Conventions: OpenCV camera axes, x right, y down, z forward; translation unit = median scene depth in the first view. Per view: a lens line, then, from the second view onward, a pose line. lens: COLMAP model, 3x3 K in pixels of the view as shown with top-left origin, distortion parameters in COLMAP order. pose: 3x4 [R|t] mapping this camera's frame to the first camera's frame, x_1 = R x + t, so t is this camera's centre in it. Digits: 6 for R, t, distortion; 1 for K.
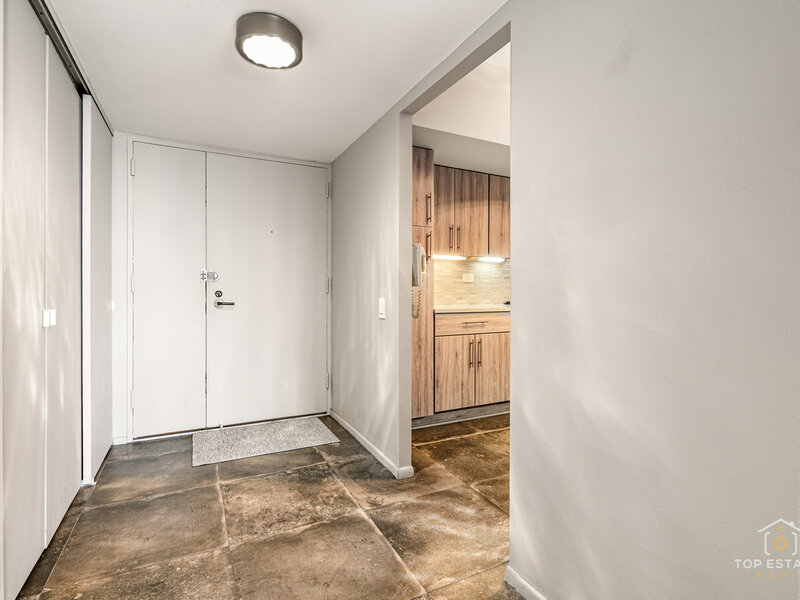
lens RADIAL K [[412.5, 0, 400.1], [0, 412.5, 295.1], [0, 0, 1]] dist [-0.004627, 0.001524]
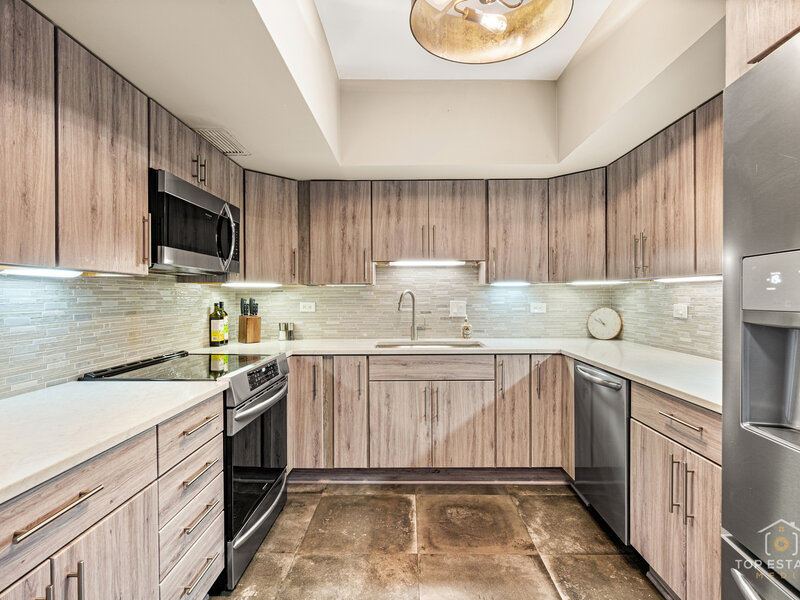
lens RADIAL K [[412.5, 0, 402.0], [0, 412.5, 297.8], [0, 0, 1]] dist [-0.004627, 0.001524]
pose [[0.457855, -0.011458, 0.888953, 0.076114], [0.021851, 0.999760, 0.001632, -0.113440], [-0.888758, 0.018677, 0.457995, 1.070648]]
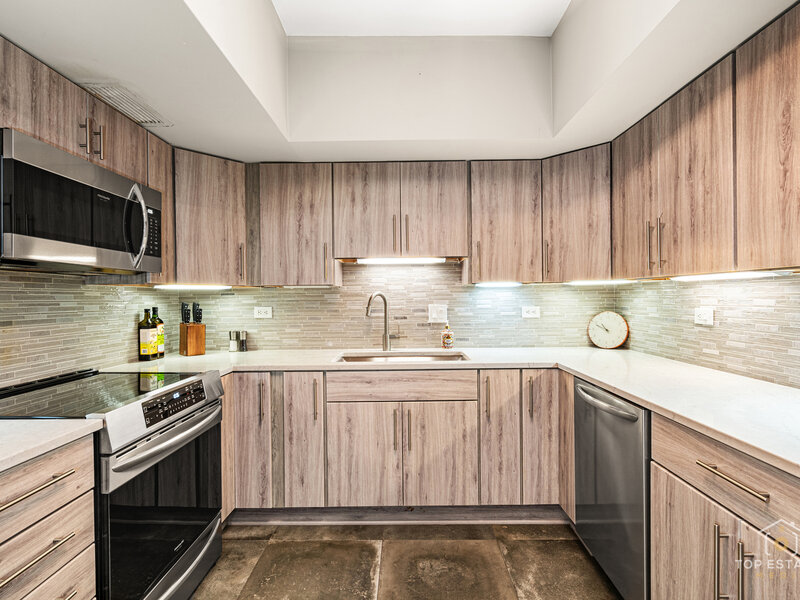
lens RADIAL K [[412.5, 0, 401.0], [0, 412.5, 301.2], [0, 0, 1]] dist [-0.004627, 0.001524]
pose [[0.451808, -0.016785, 0.891957, 0.316020], [0.027424, 0.999612, 0.004919, -0.115029], [-0.891694, 0.022239, 0.452093, 1.098038]]
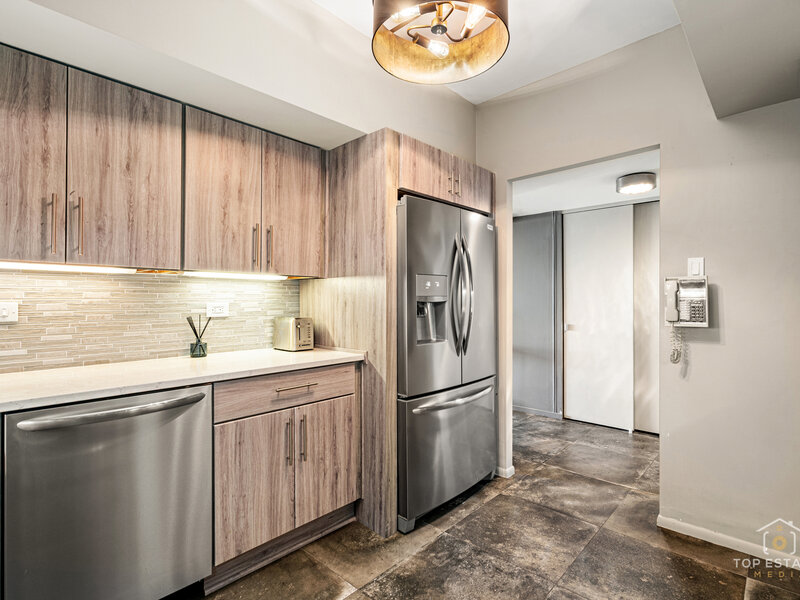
lens RADIAL K [[412.5, 0, 403.1], [0, 412.5, 301.4], [0, 0, 1]] dist [-0.004627, 0.001524]
pose [[-0.938125, -0.002672, -0.346287, 1.035556], [-0.006827, 0.999919, 0.010780, -0.090002], [0.346230, 0.012477, -0.938067, 1.921836]]
